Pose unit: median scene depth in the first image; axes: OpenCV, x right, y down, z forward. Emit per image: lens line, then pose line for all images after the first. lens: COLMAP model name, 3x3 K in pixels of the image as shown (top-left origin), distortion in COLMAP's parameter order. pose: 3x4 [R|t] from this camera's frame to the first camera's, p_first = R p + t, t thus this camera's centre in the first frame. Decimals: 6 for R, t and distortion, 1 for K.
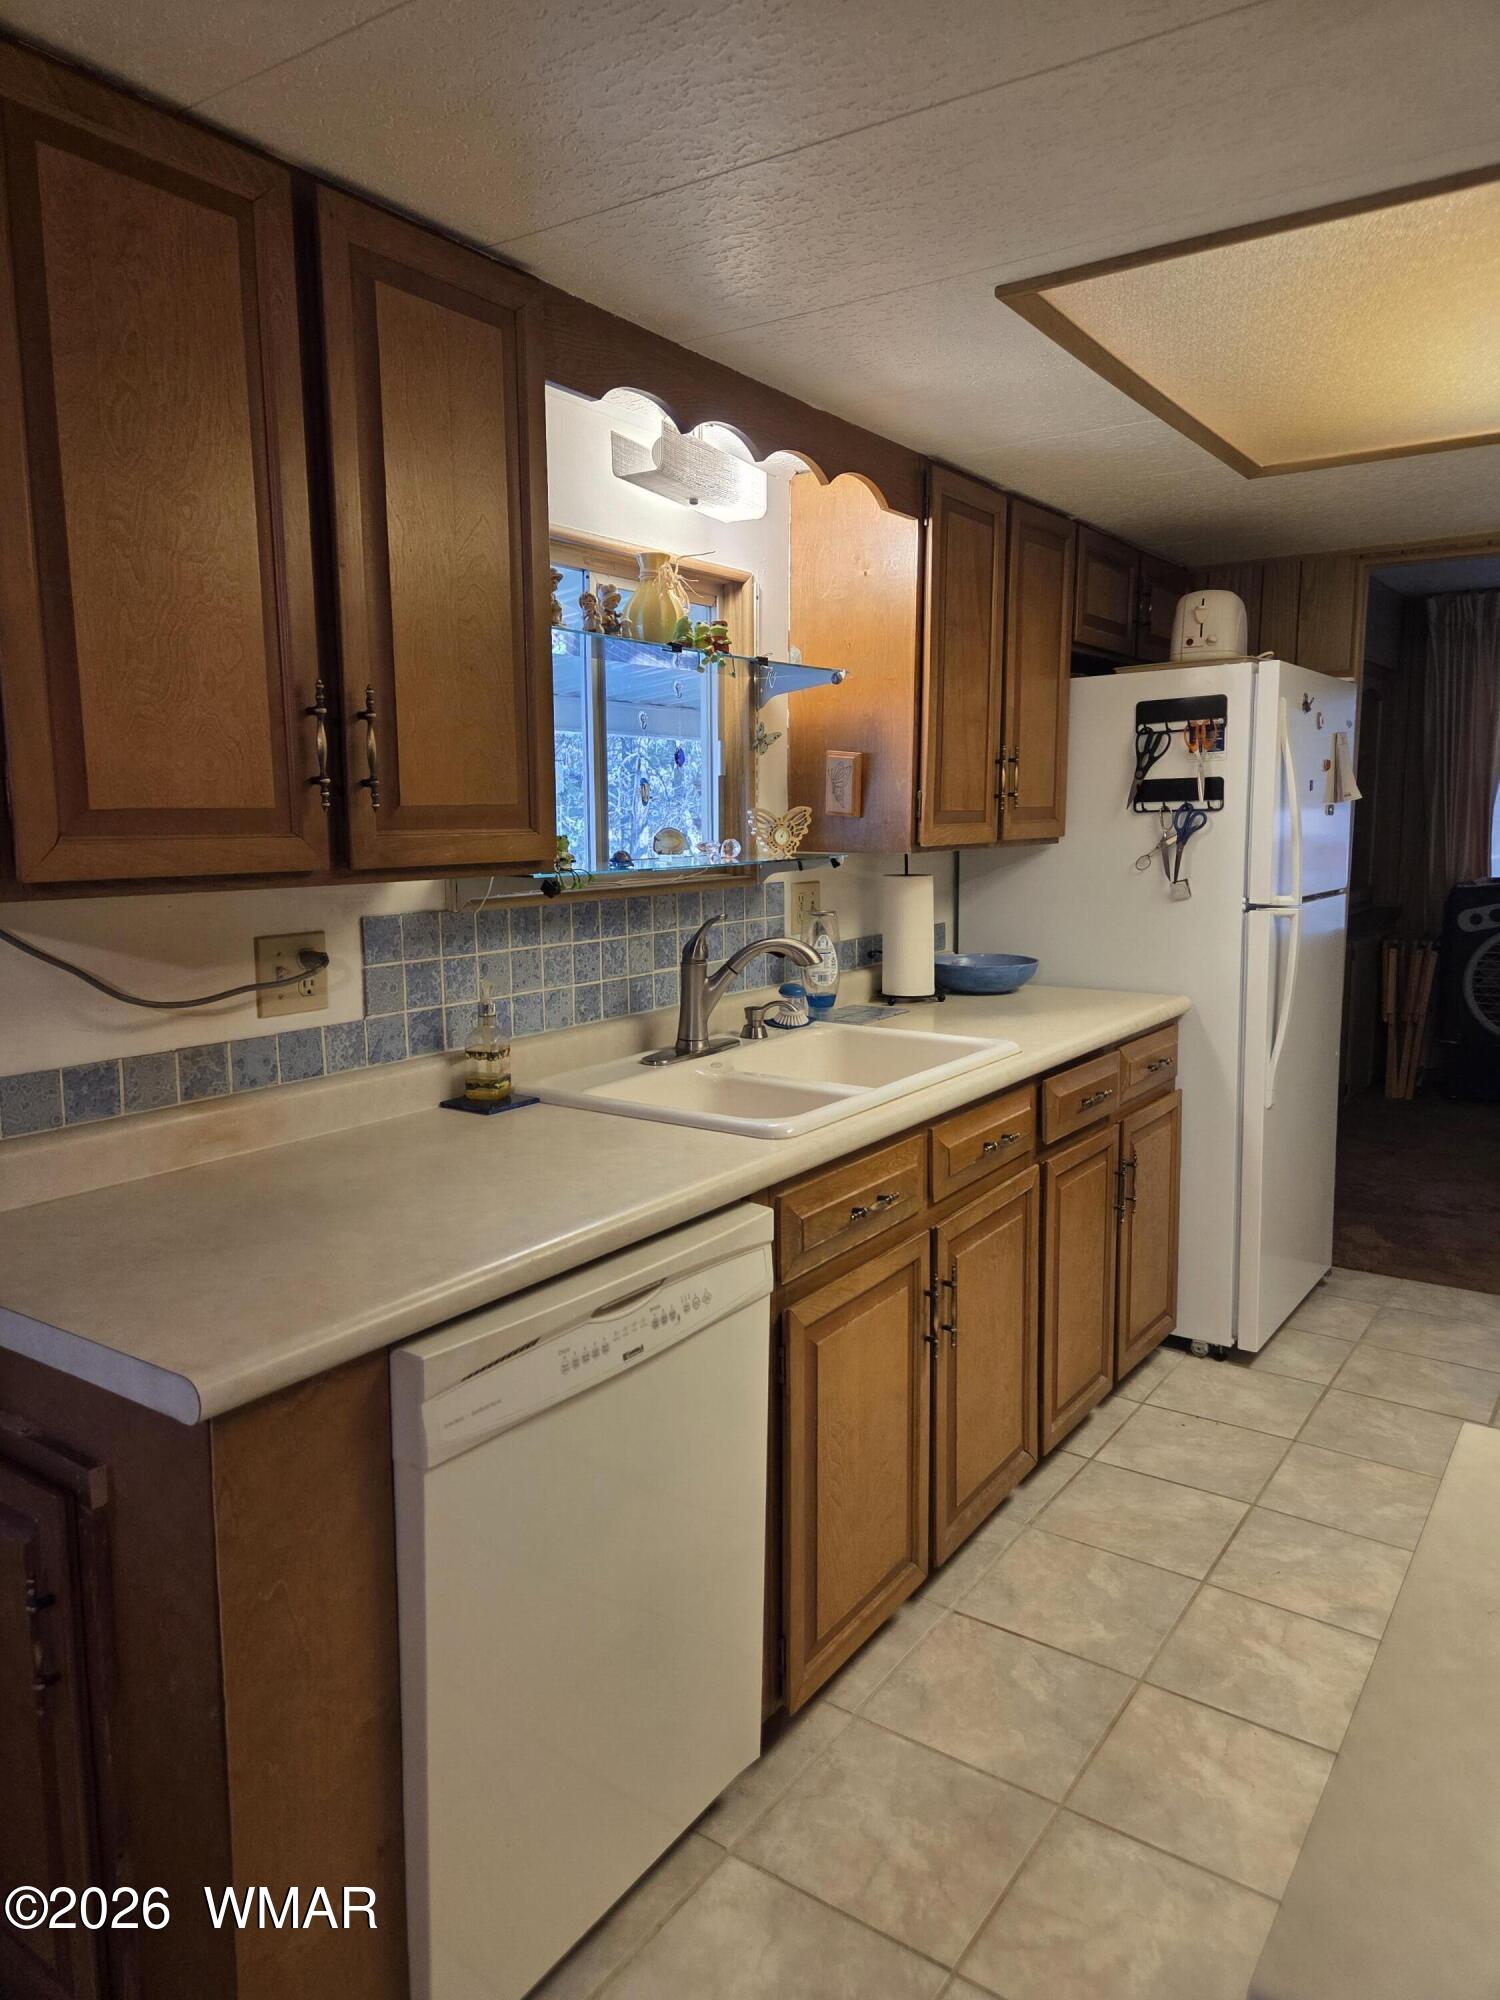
lens RADIAL K [[1333.2, 0, 741.2], [0, 1333.2, 985.8], [0, 0, 1]] dist [0.077791, -0.070216]
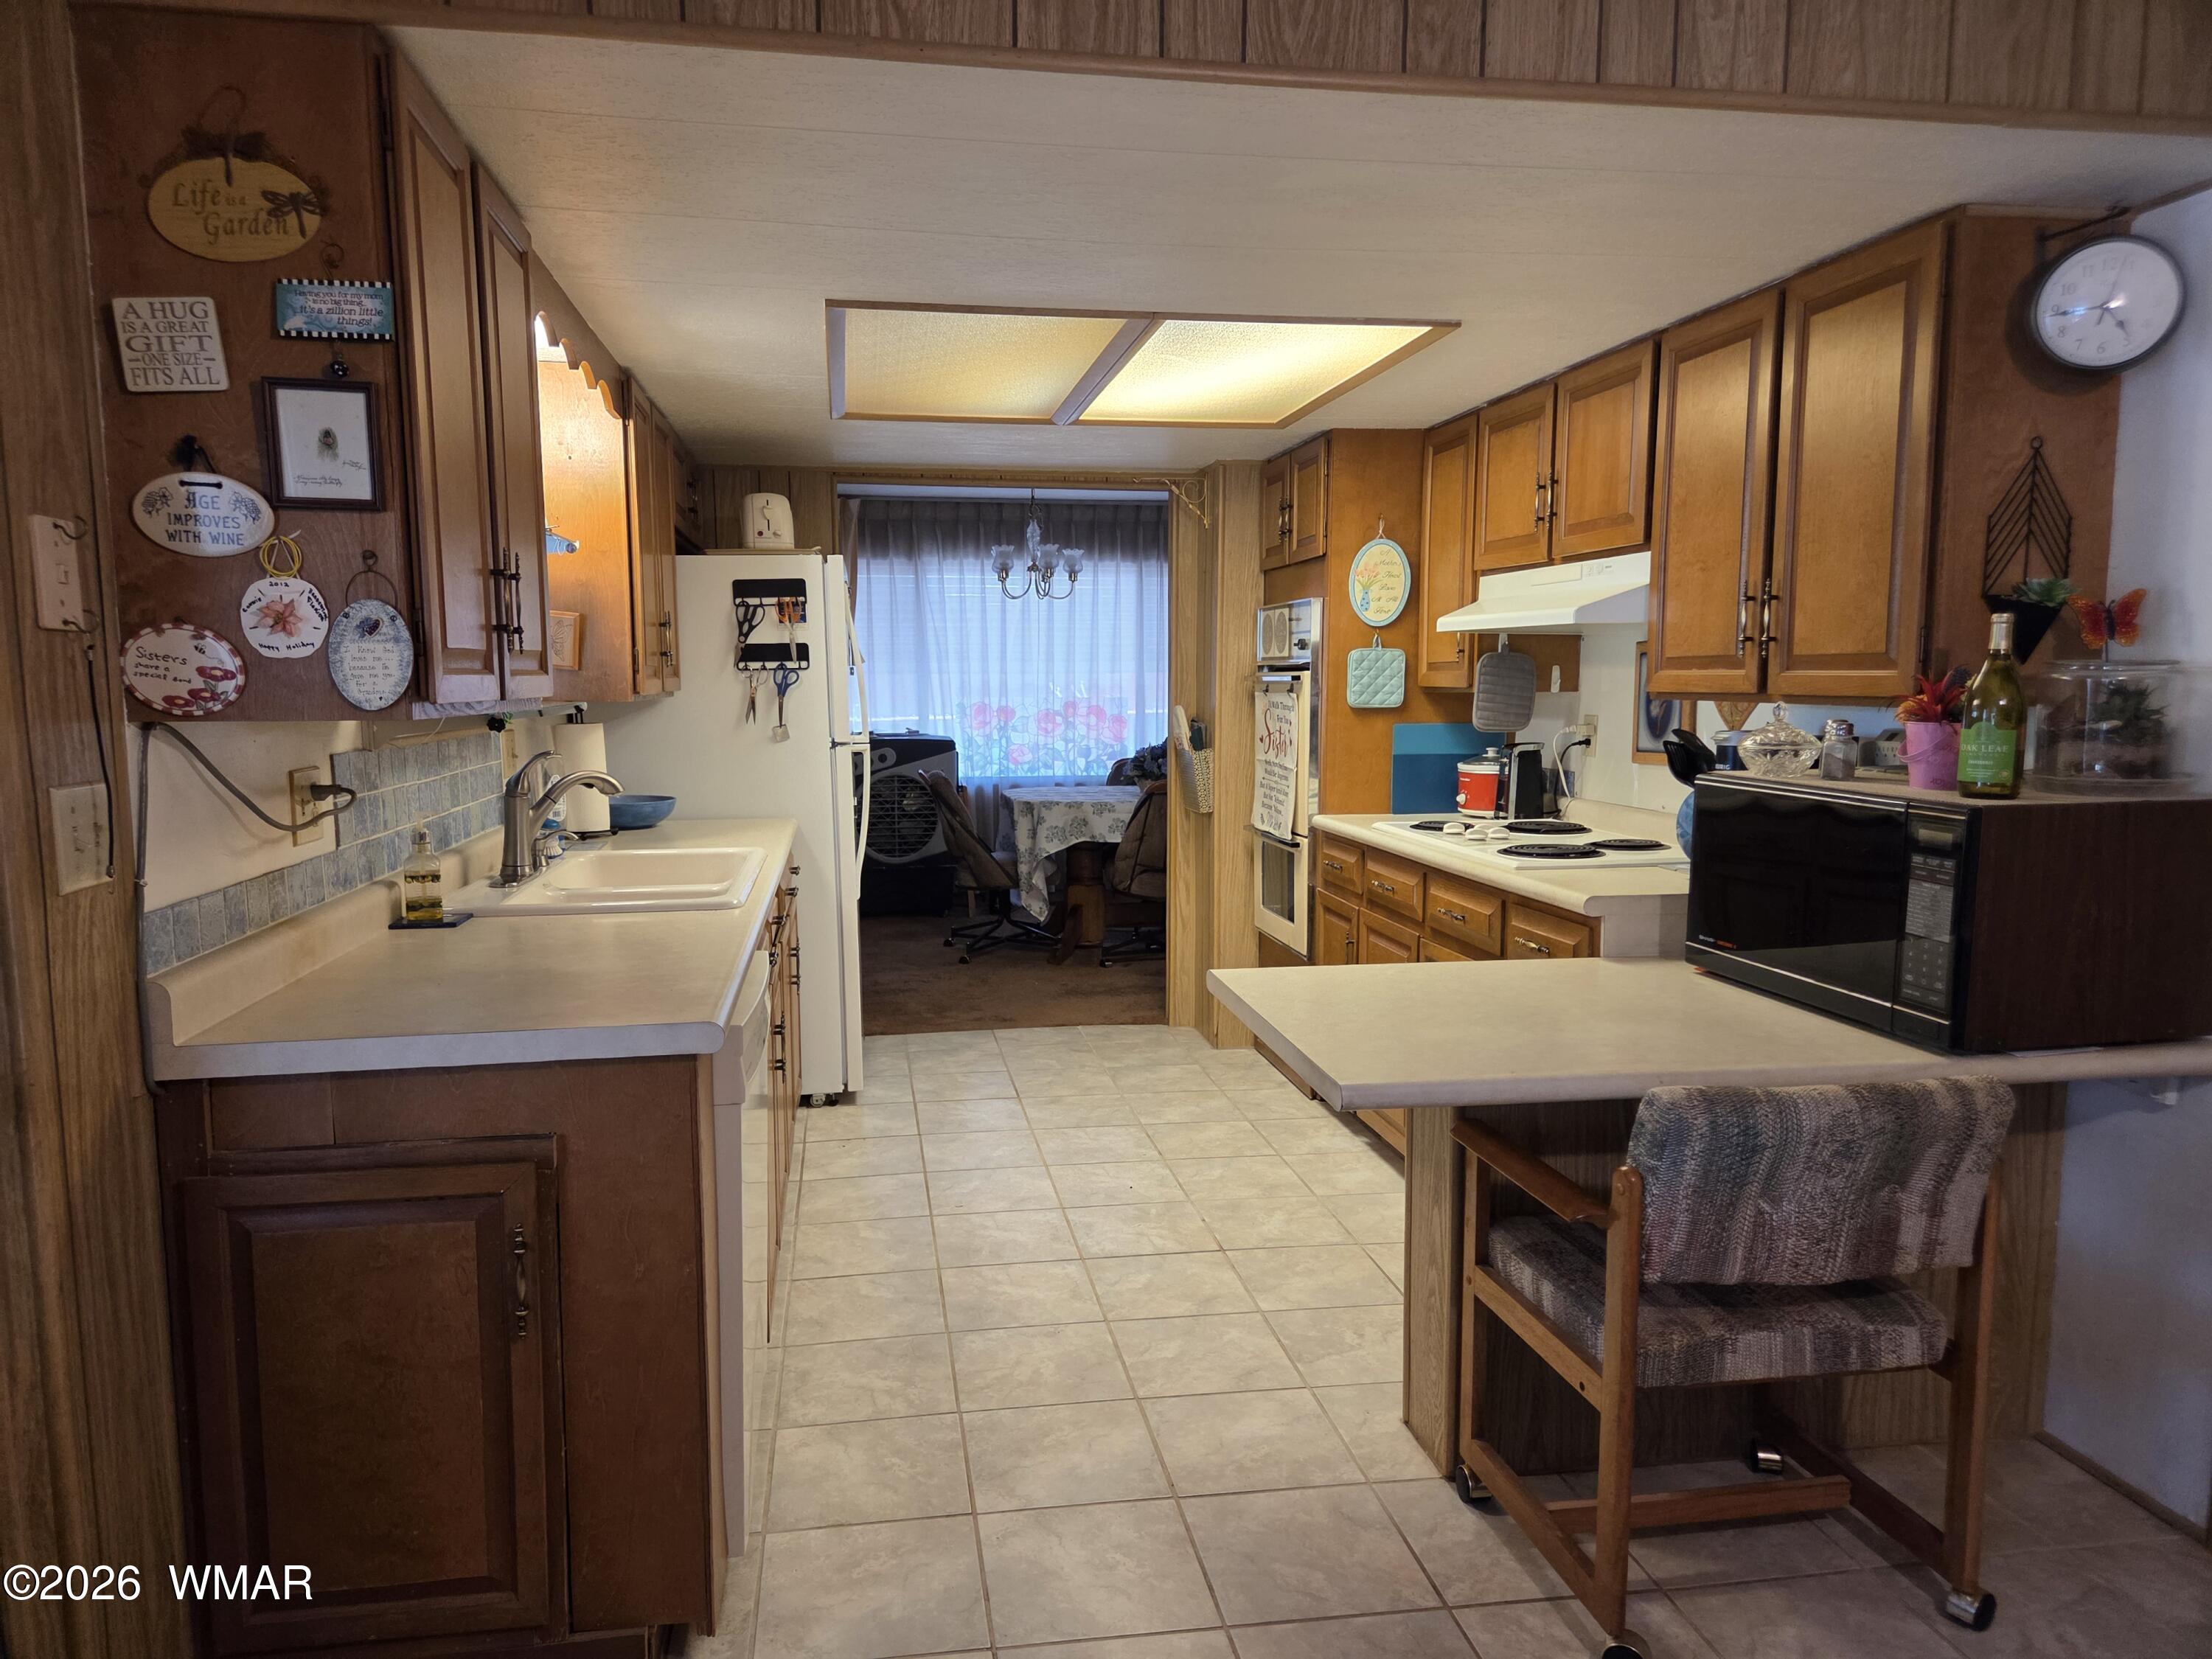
lens RADIAL K [[1474.5, 0, 1087.2], [0, 1474.5, 830.8], [0, 0, 1]] dist [0.077791, -0.070216]
pose [[0.715797, -0.069849, 0.694807, -0.500028], [0.090179, 0.995899, 0.007214, 0.040421], [-0.692462, 0.057493, 0.719160, -0.204614]]
